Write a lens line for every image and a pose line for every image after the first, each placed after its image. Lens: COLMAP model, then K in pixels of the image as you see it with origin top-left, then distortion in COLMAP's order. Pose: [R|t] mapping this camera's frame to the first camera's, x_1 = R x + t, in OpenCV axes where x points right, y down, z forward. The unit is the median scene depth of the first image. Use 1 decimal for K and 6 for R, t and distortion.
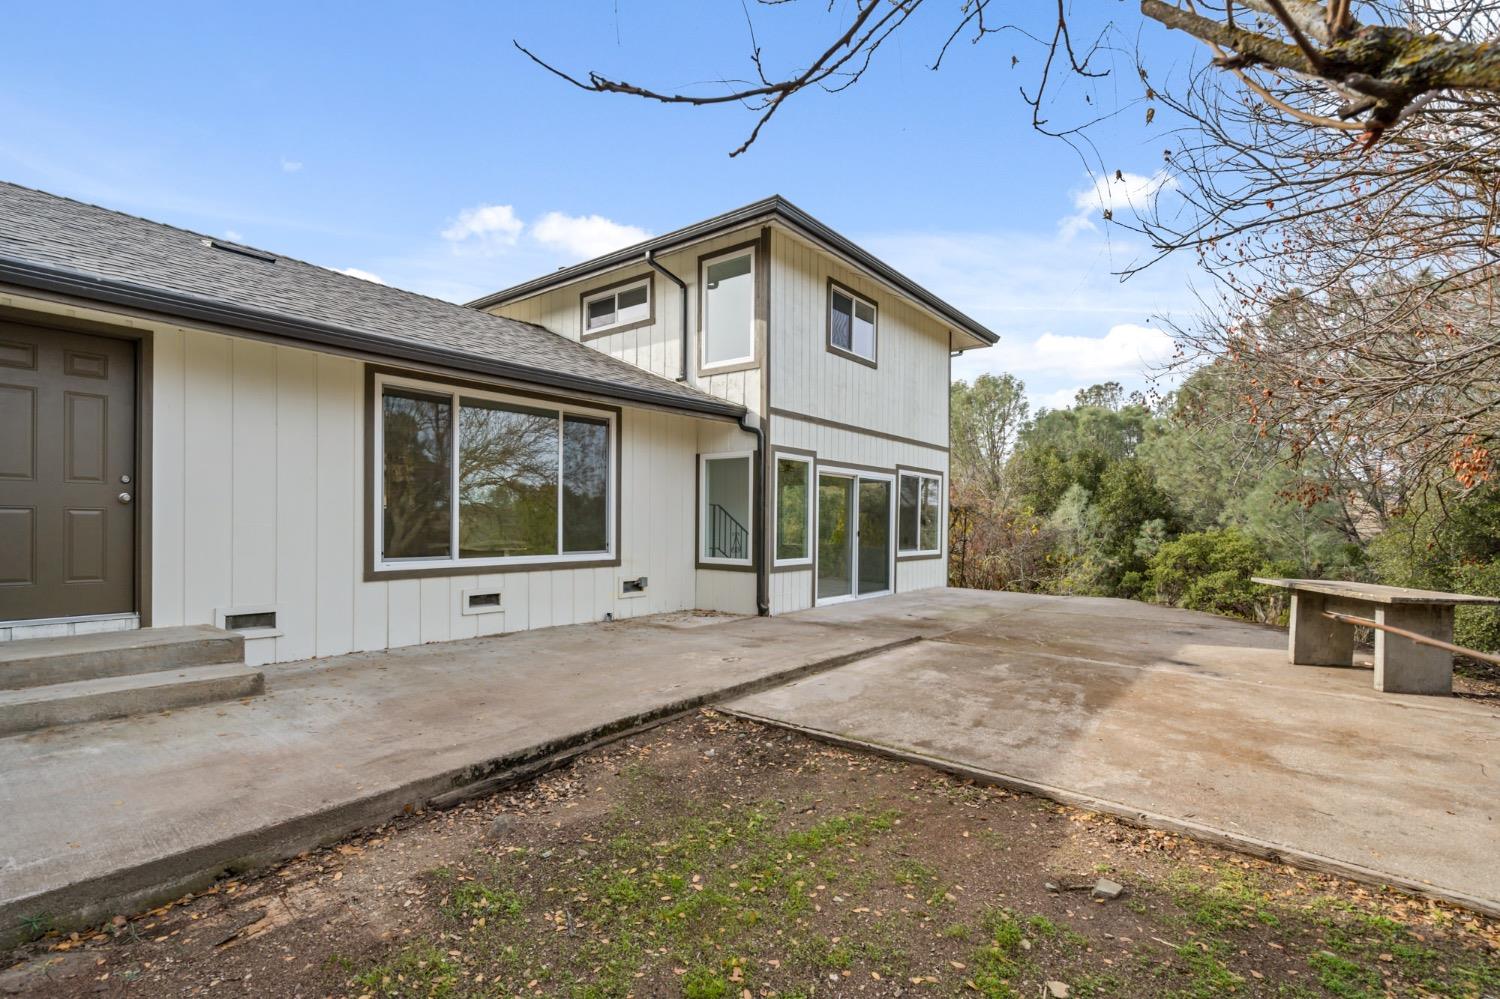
lens RADIAL K [[688.6, 0, 759.7], [0, 688.6, 524.5], [0, 0, 1]] dist [-0.014092, 0.005711]
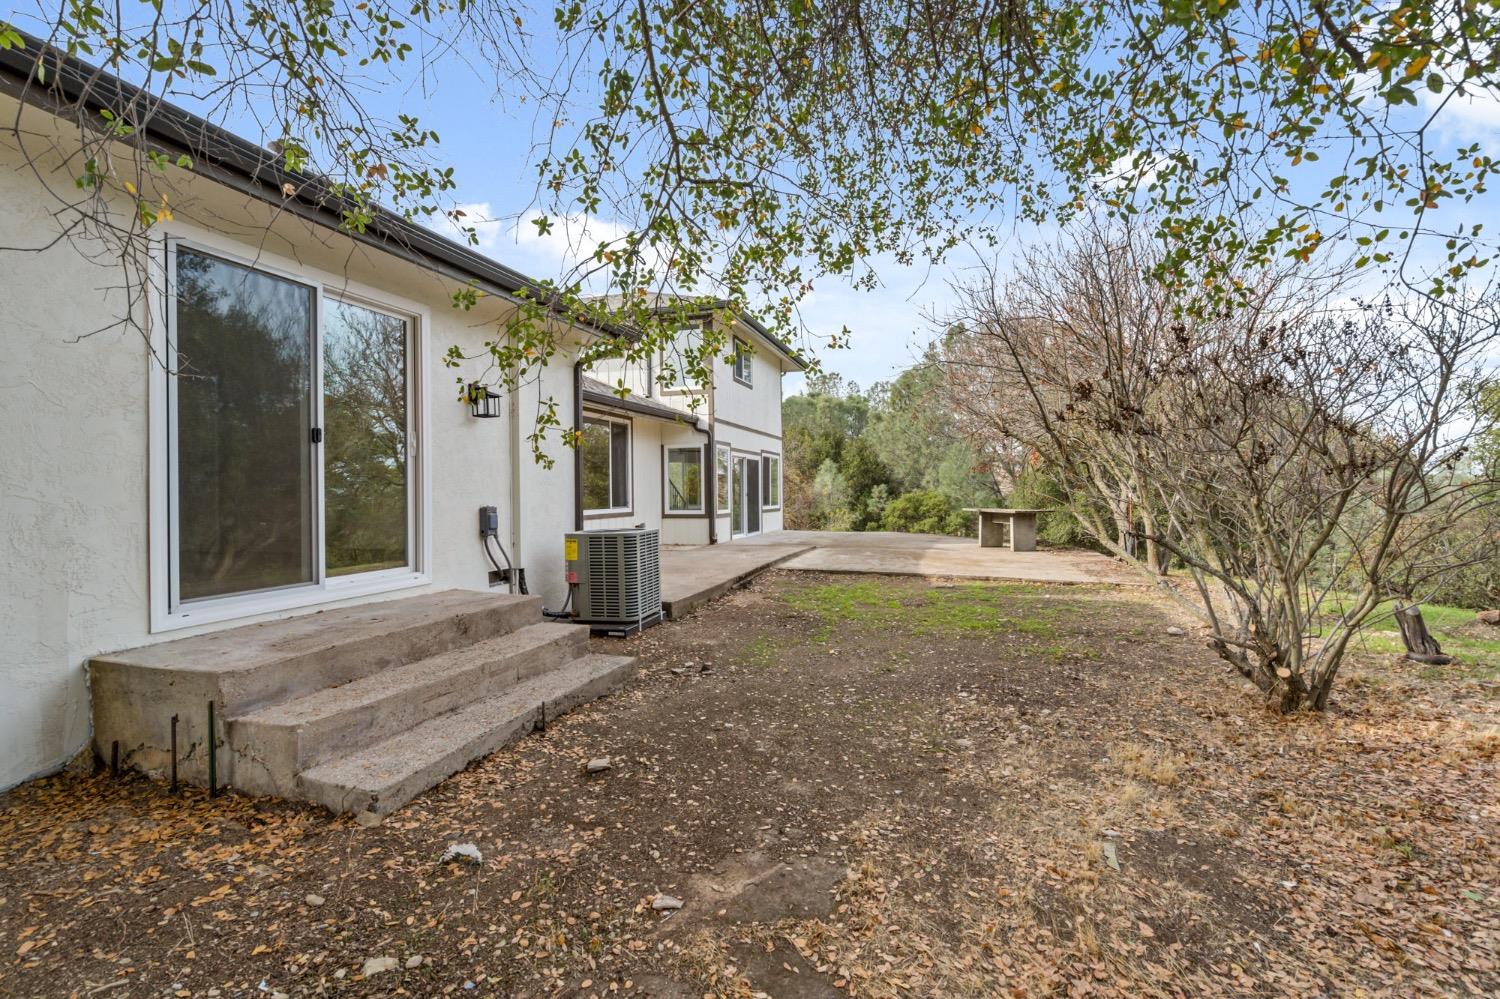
lens RADIAL K [[688.6, 0, 749.1], [0, 688.6, 496.0], [0, 0, 1]] dist [-0.014092, 0.005711]
pose [[0.932297, -0.022127, 0.361017, -0.464740], [0.022146, 0.999746, 0.004085, 0.011409], [-0.361016, 0.004187, 0.932550, -0.519128]]
